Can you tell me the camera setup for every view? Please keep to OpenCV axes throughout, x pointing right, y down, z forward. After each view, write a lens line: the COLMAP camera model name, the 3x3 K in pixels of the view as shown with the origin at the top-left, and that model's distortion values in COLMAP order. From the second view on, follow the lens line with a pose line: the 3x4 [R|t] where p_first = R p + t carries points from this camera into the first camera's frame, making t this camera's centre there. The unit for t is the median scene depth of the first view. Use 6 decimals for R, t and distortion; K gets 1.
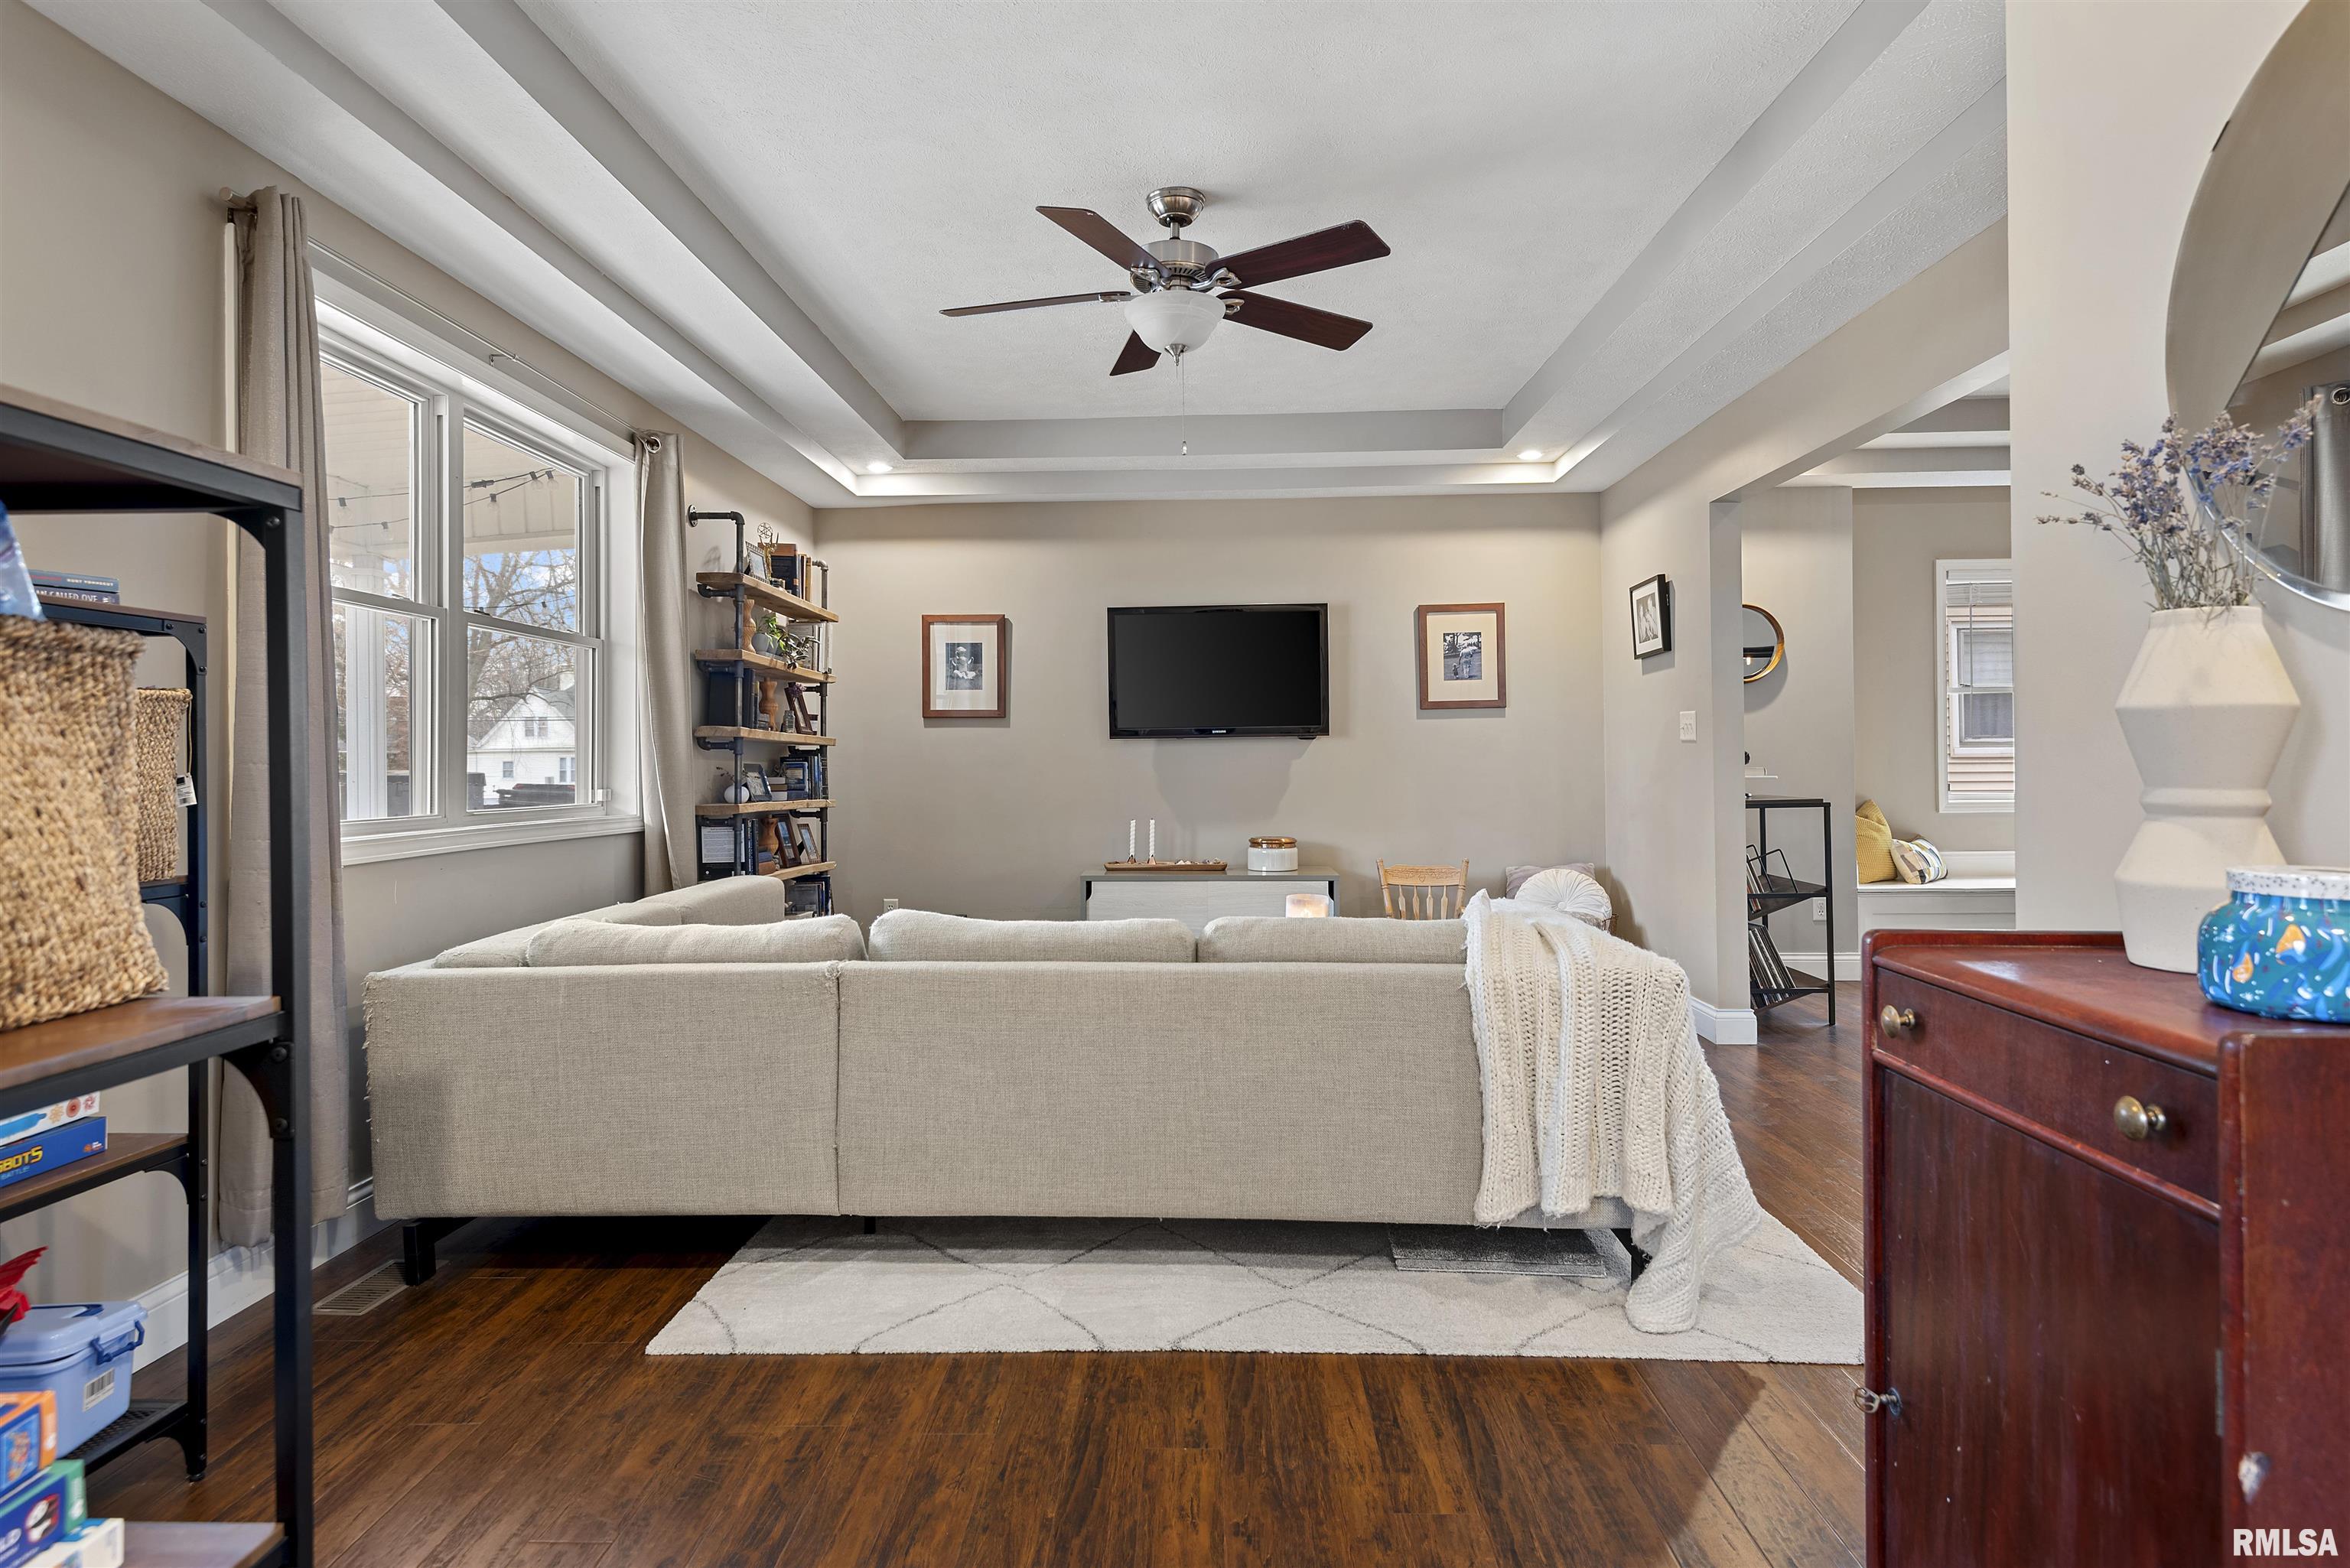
lens RADIAL K [[1265.7, 0, 1159.9], [0, 1265.7, 755.3], [0, 0, 1]] dist [0.038734, -0.020933]
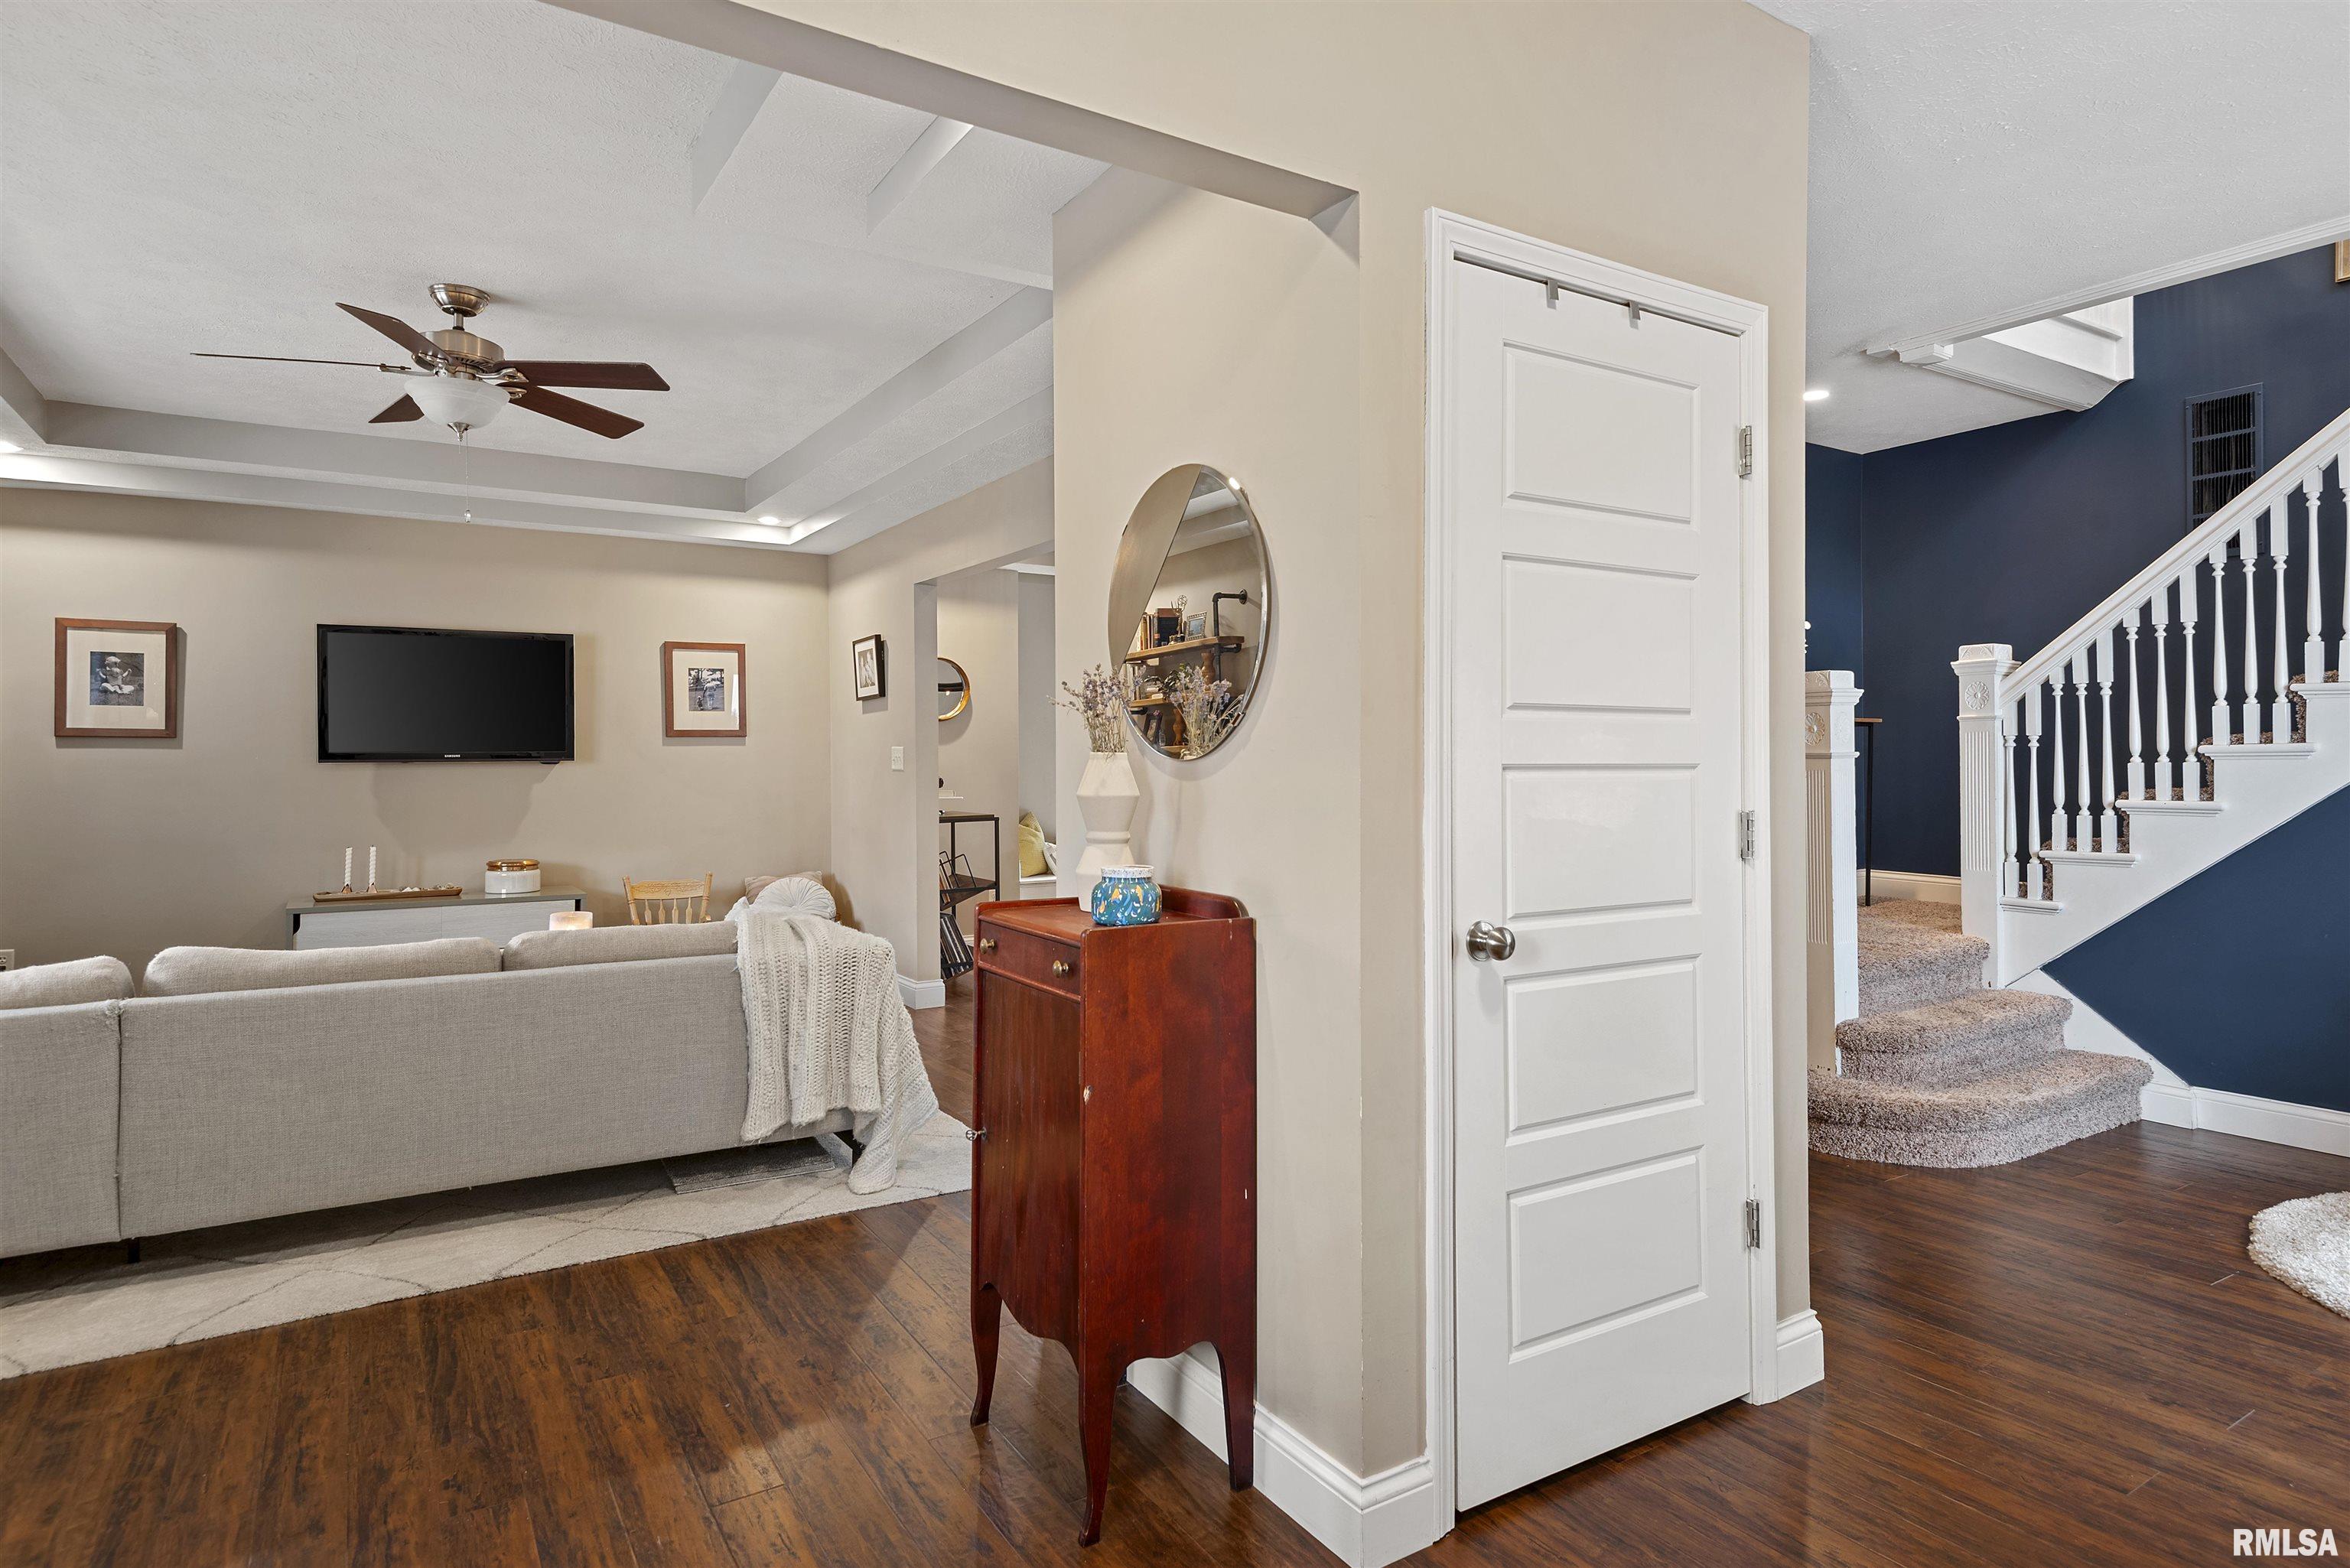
lens RADIAL K [[1265.7, 0, 1195.2], [0, 1265.7, 767.2], [0, 0, 1]] dist [0.038734, -0.020933]
pose [[0.812674, 0.005826, 0.582689, -0.145759], [-0.008252, 0.999965, 0.001511, -0.036624], [-0.582660, -0.006036, 0.812694, -0.361963]]
